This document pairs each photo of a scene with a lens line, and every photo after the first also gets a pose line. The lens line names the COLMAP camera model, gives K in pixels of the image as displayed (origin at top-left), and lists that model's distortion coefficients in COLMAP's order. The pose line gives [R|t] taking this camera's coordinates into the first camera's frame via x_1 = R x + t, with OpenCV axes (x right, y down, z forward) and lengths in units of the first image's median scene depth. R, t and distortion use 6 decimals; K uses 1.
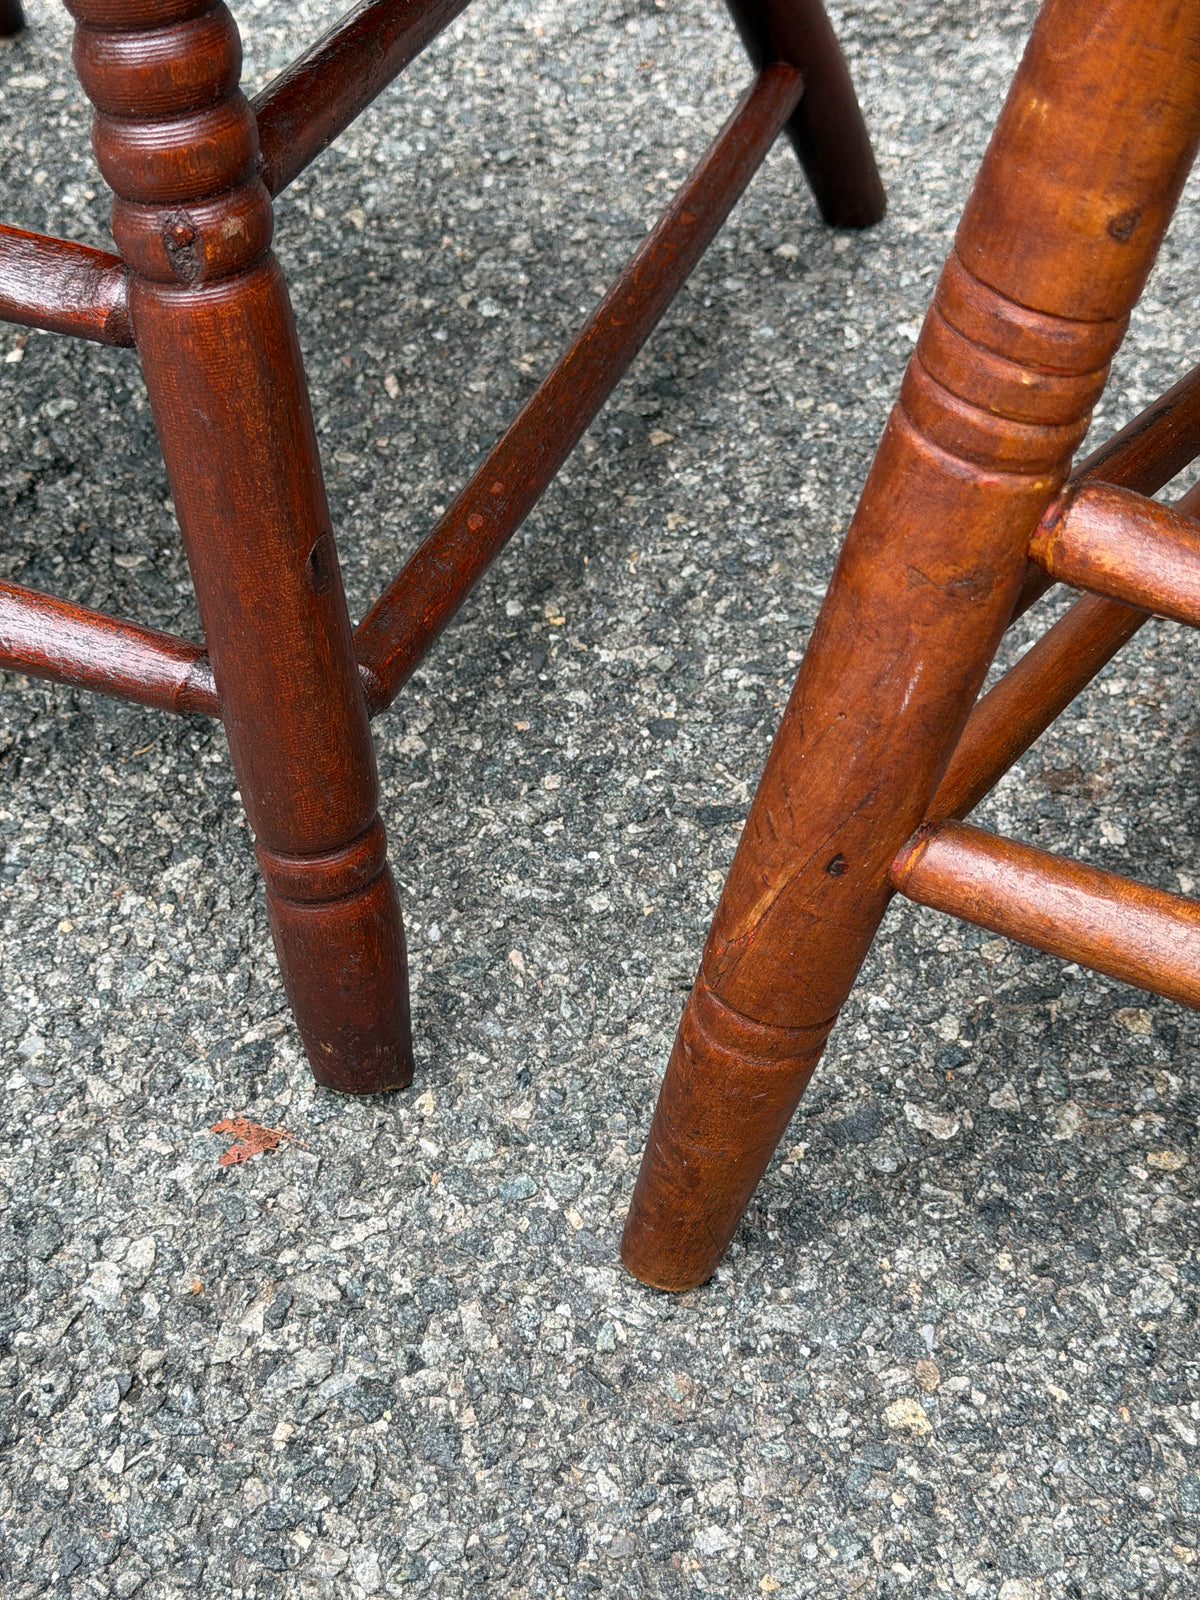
lens RADIAL K [[2262.6, 0, 592.8], [0, 2262.6, 790.8], [0, 0, 1]] dist [0.105433, 0.000000]
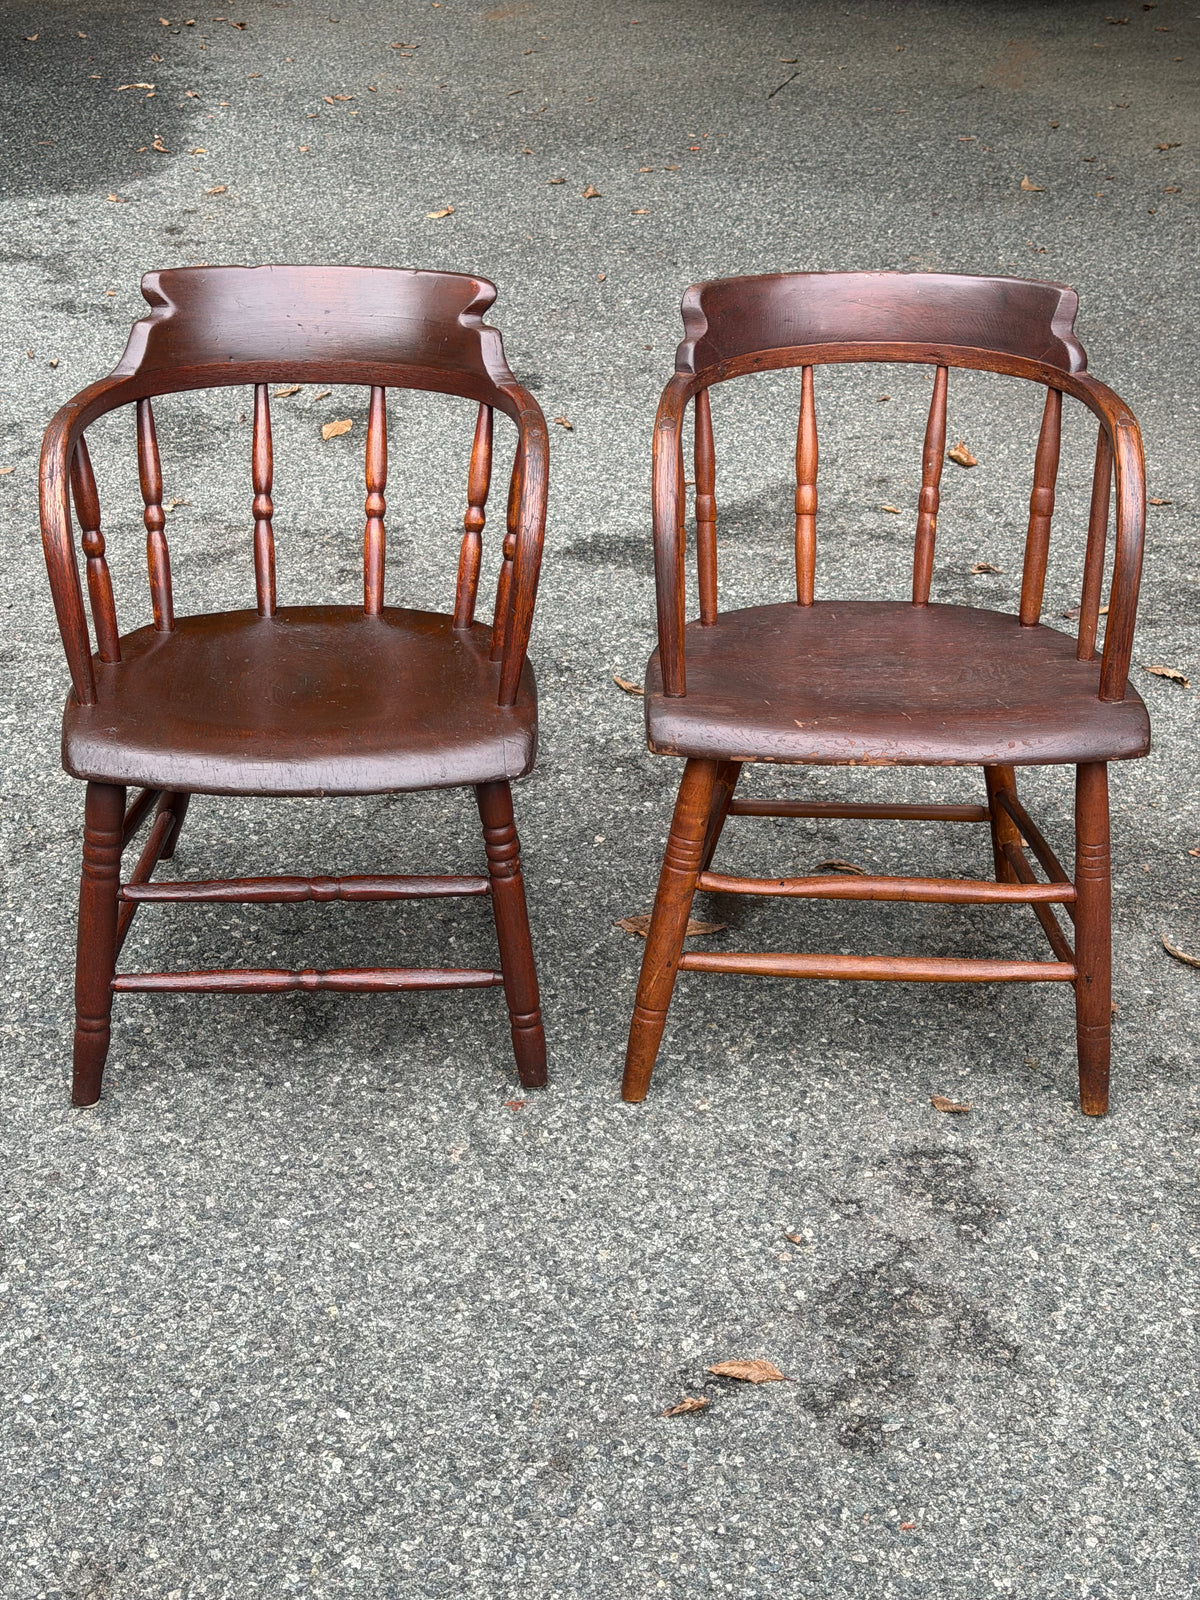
lens RADIAL K [[2262.6, 0, 594.0], [0, 2262.6, 802.9], [0, 0, 1]] dist [0.105433, 0.000000]
pose [[0.898024, -0.190901, 0.396372, -1.416413], [0.294453, 0.930209, -0.219107, 0.545663], [-0.326881, 0.313477, 0.891561, -2.507524]]
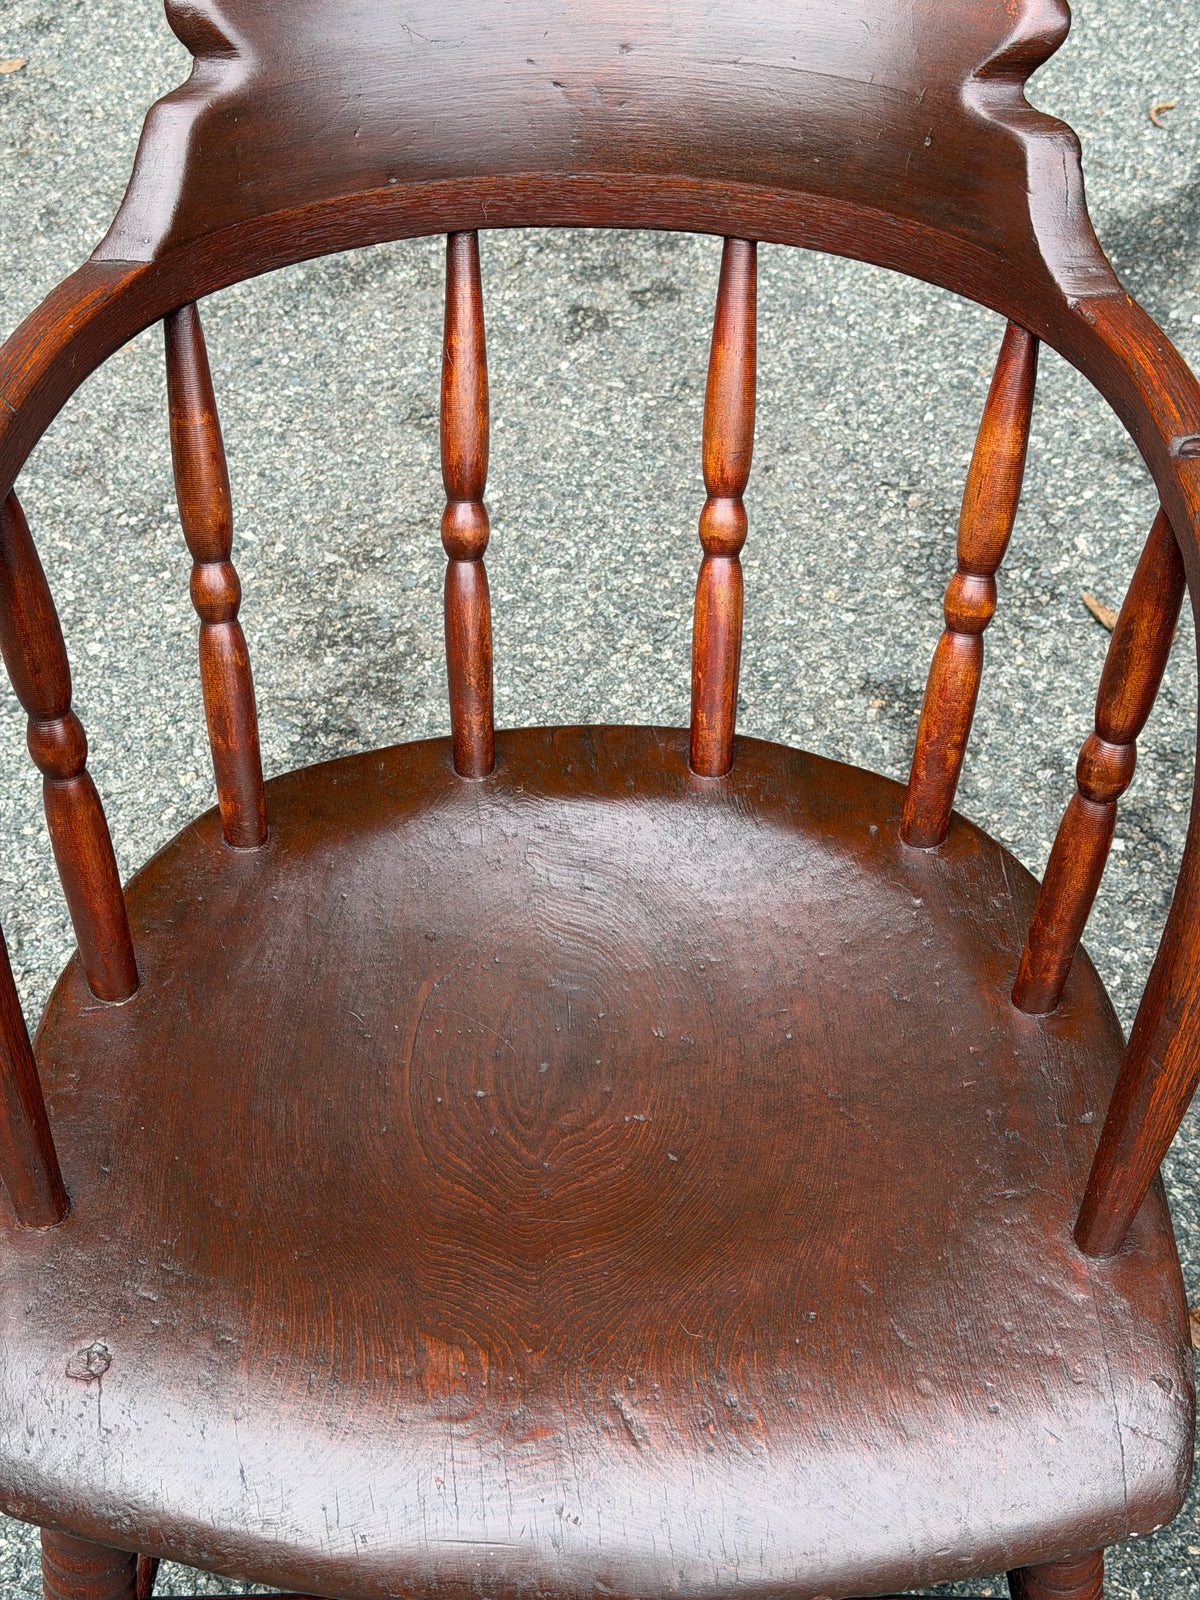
lens RADIAL K [[2262.6, 0, 595.9], [0, 2262.6, 795.5], [0, 0, 1]] dist [0.105433, 0.000000]
pose [[0.925772, -0.261372, 0.273189, -0.686769], [0.262543, 0.964358, 0.032947, -0.823792], [-0.272063, 0.041222, 0.961396, -0.589212]]
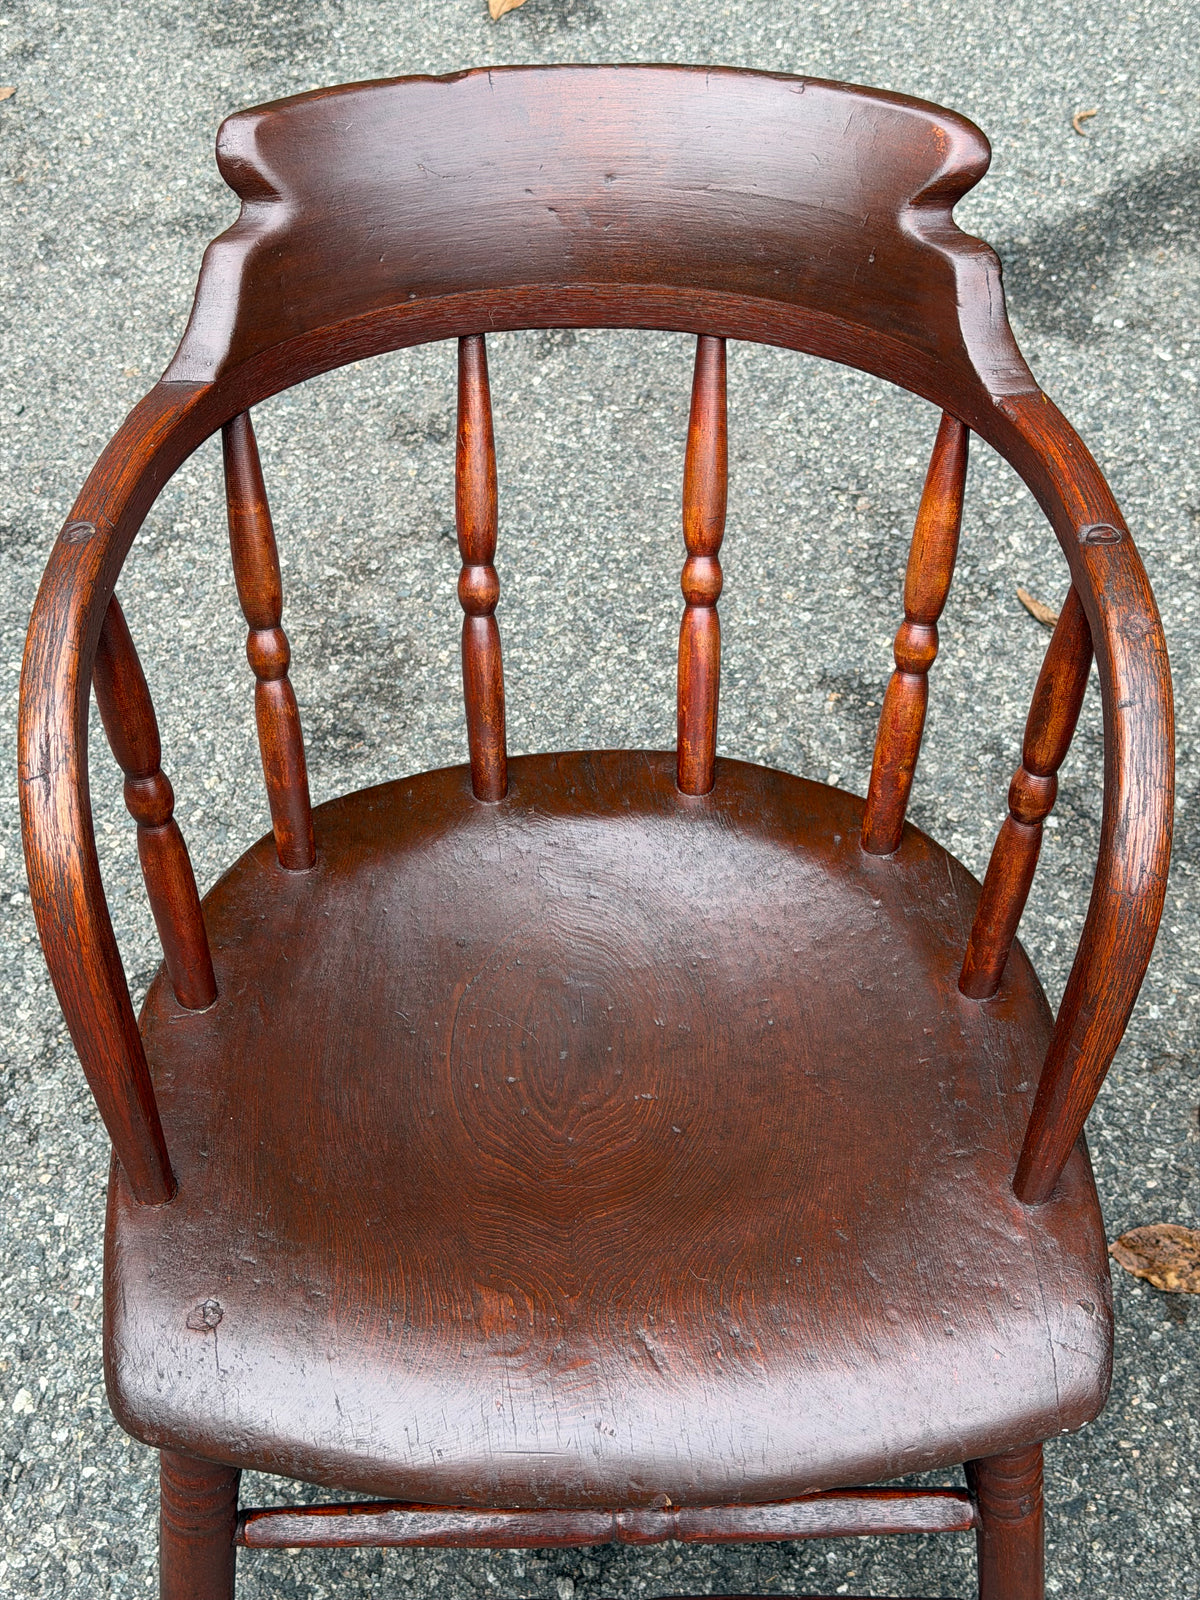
lens RADIAL K [[2262.6, 0, 588.5], [0, 2262.6, 805.4], [0, 0, 1]] dist [0.105433, 0.000000]
pose [[0.913334, -0.295315, 0.280376, -0.781148], [0.286339, 0.955309, 0.073449, -0.925635], [-0.289537, 0.013199, 0.957076, -0.842312]]
